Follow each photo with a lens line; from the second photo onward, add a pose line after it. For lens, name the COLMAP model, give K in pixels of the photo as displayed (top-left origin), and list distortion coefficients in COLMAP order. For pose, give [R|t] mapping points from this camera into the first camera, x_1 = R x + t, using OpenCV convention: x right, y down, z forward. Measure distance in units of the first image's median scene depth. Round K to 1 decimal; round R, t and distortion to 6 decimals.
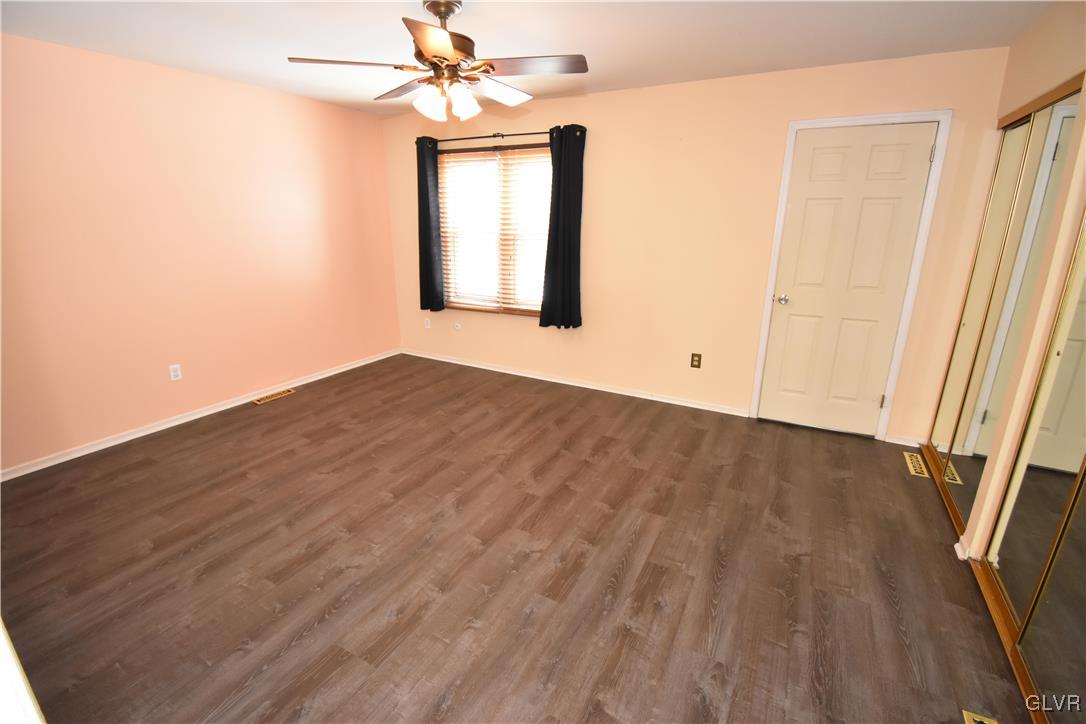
lens RADIAL K [[490.6, 0, 544.3], [0, 490.6, 363.4], [0, 0, 1]] dist [0.000639, -0.001259]
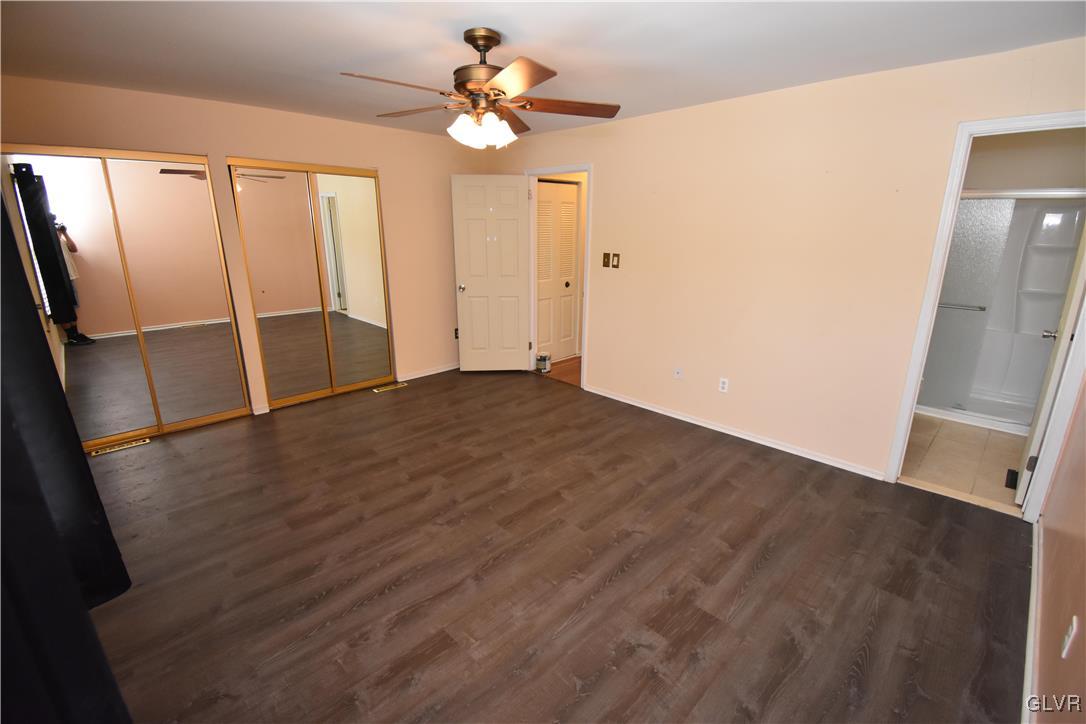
lens RADIAL K [[490.6, 0, 544.2], [0, 490.6, 365.4], [0, 0, 1]] dist [0.000639, -0.001259]
pose [[-0.958982, -0.092003, 0.268121, -0.524992], [0.064984, 0.849320, 0.523863, -0.535222], [-0.275917, 0.519799, -0.808504, 1.701694]]
